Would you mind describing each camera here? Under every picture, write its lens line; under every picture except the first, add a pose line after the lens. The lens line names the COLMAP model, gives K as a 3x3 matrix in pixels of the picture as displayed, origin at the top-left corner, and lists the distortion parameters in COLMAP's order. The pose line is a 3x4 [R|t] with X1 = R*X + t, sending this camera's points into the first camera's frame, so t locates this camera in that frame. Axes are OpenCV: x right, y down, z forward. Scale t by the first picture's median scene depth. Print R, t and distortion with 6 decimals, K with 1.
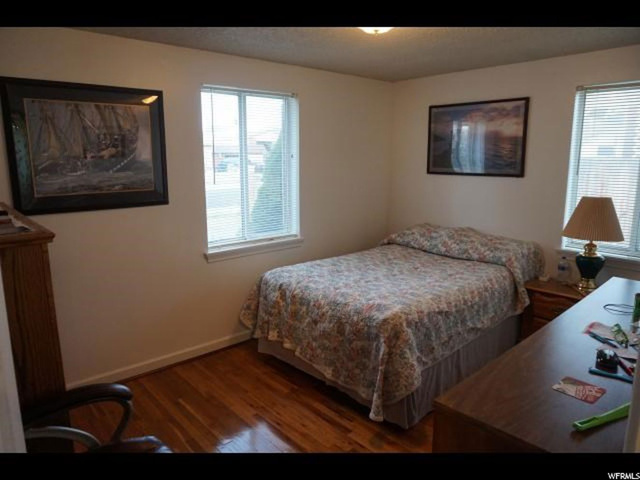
lens RADIAL K [[439.4, 0, 320.0], [0, 439.4, 240.0], [0, 0, 1]] dist [-0.057077, 0.062907]
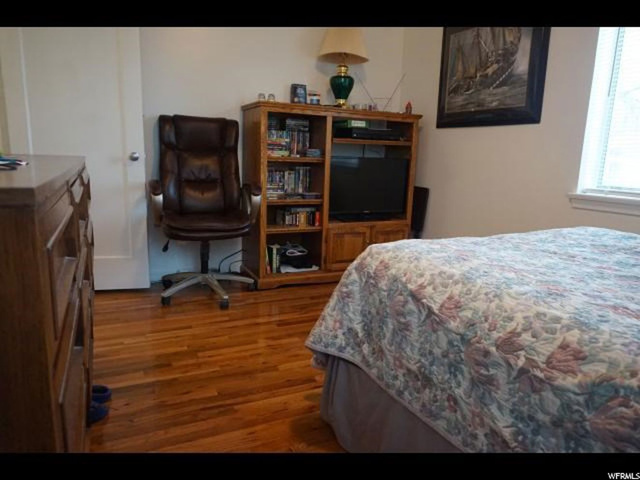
lens RADIAL K [[439.4, 0, 320.0], [0, 439.4, 240.0], [0, 0, 1]] dist [-0.057077, 0.062907]
pose [[-0.284753, 0.177499, -0.942024, 0.683452], [-0.215748, 0.945628, 0.243394, 0.022311], [0.934007, 0.272547, -0.230975, 0.955965]]
